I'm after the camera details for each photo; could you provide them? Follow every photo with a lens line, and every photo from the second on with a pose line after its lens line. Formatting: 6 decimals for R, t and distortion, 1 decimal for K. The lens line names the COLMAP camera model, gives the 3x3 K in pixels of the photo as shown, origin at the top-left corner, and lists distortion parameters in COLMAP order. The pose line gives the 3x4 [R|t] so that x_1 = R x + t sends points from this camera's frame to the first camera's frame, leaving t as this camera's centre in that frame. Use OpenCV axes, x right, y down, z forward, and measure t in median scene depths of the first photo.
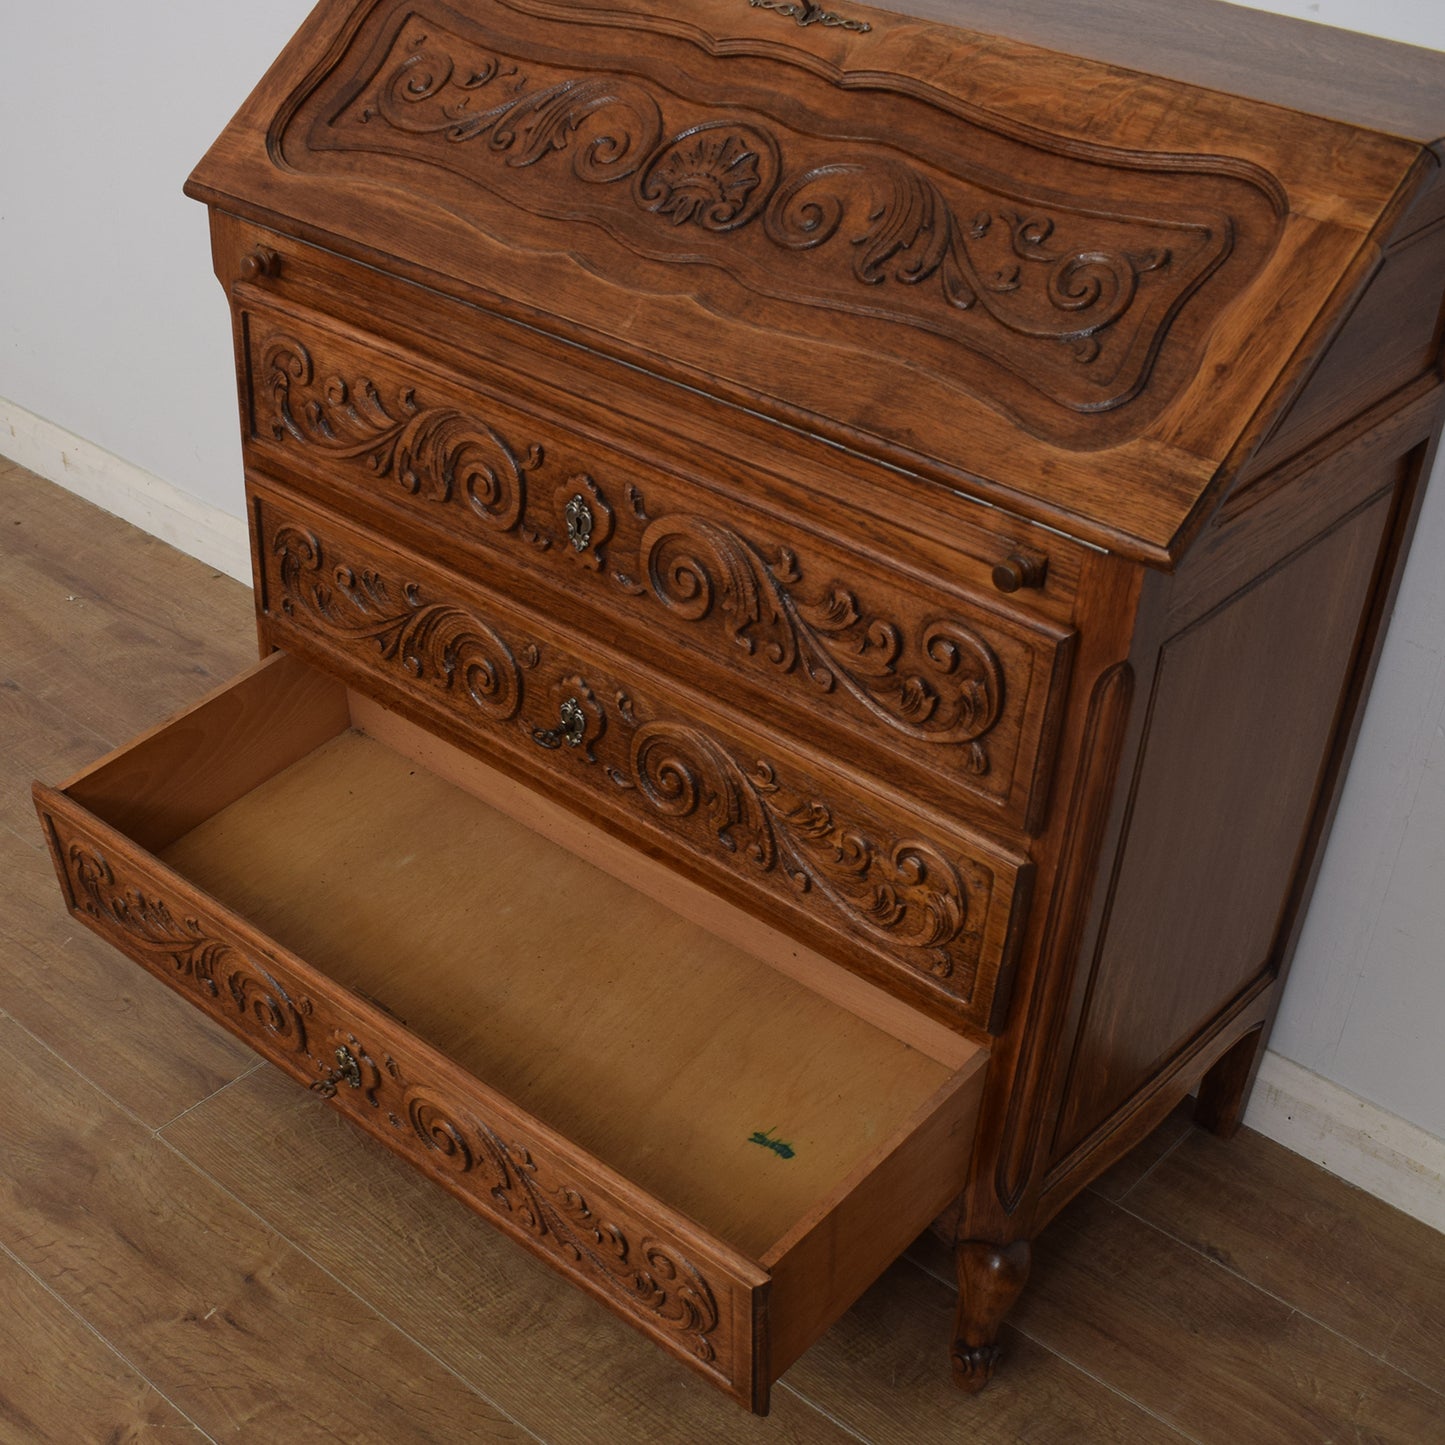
lens RADIAL K [[2045.4, 0, 518.6], [0, 2045.4, 866.2], [0, 0, 1]] dist [-0.107965, 0.036335]
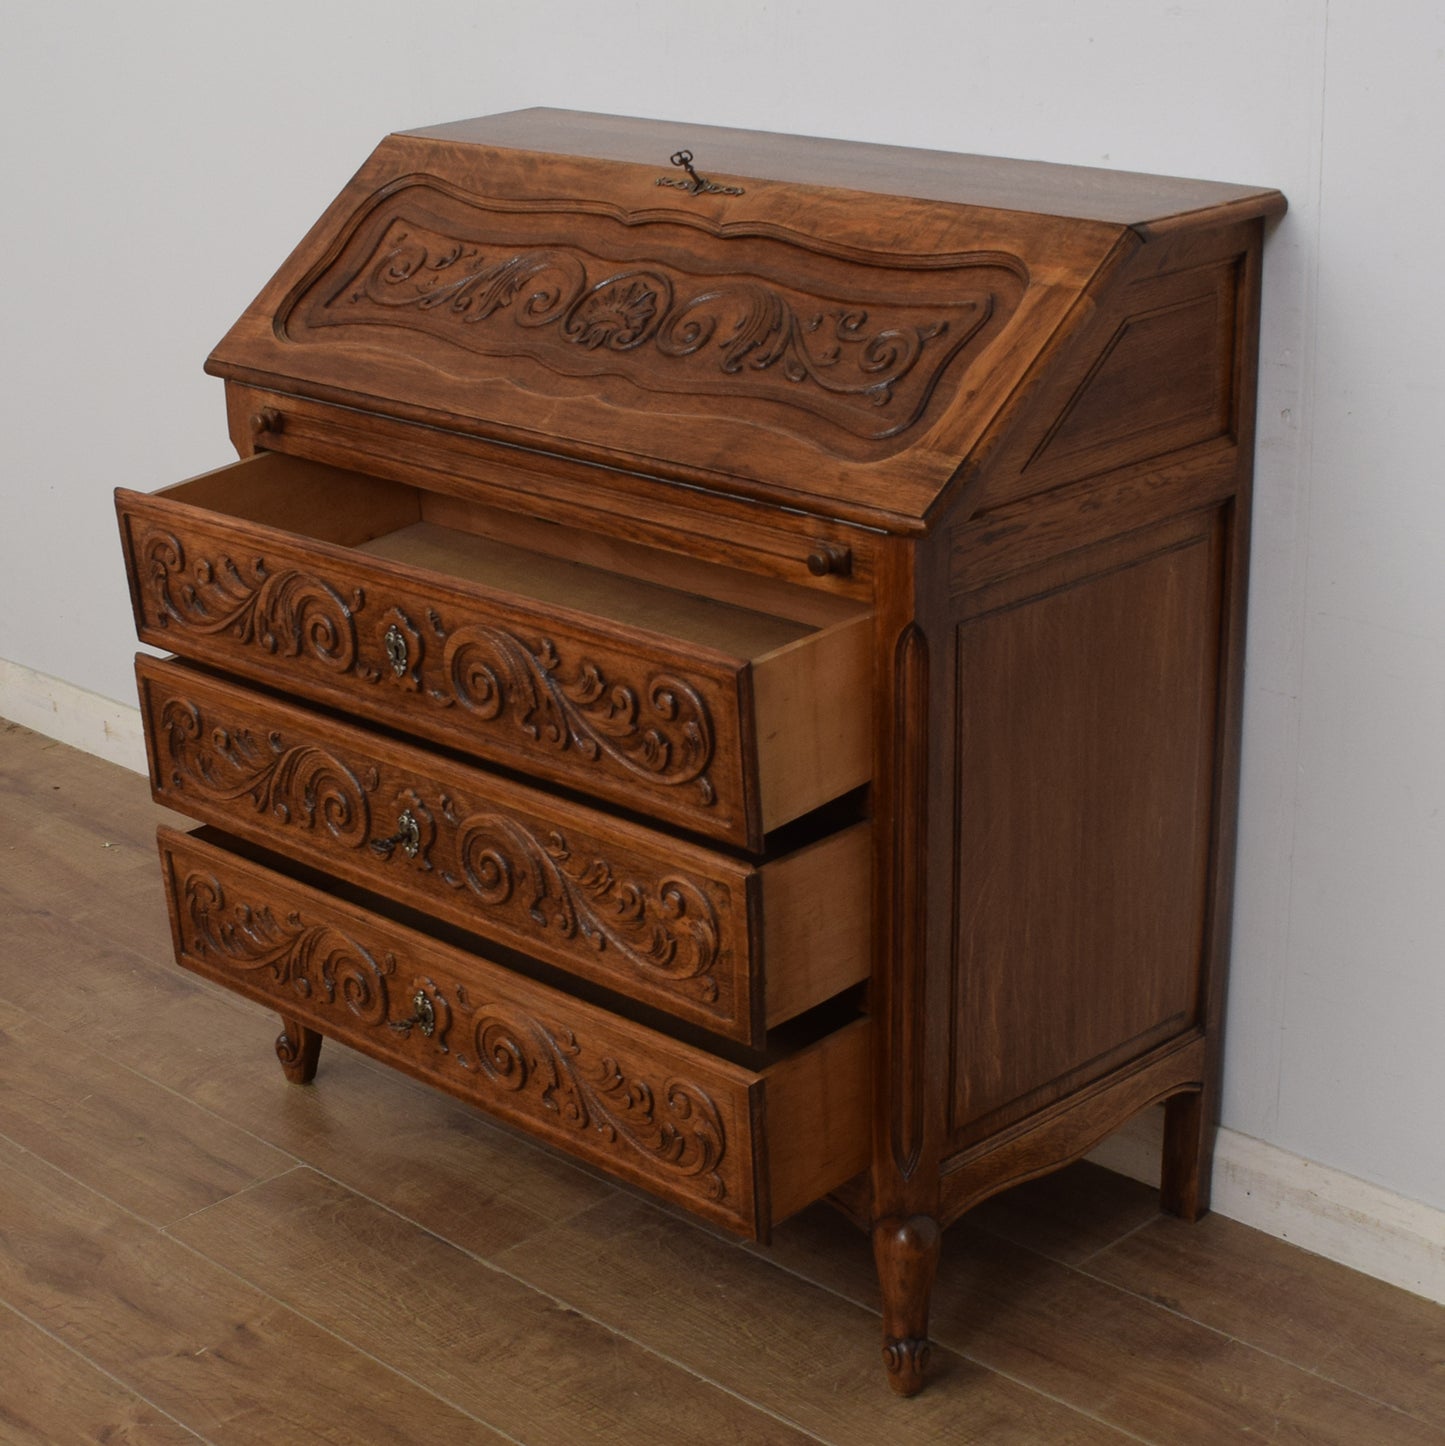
lens RADIAL K [[2777.9, 0, 546.1], [0, 2777.9, 902.9], [0, 0, 1]] dist [-0.096725, -0.033430]
pose [[0.997631, -0.016313, -0.066836, 0.156961], [0.000045, 0.971636, -0.236482, 0.404231], [0.068798, 0.235919, 0.969334, -0.547352]]
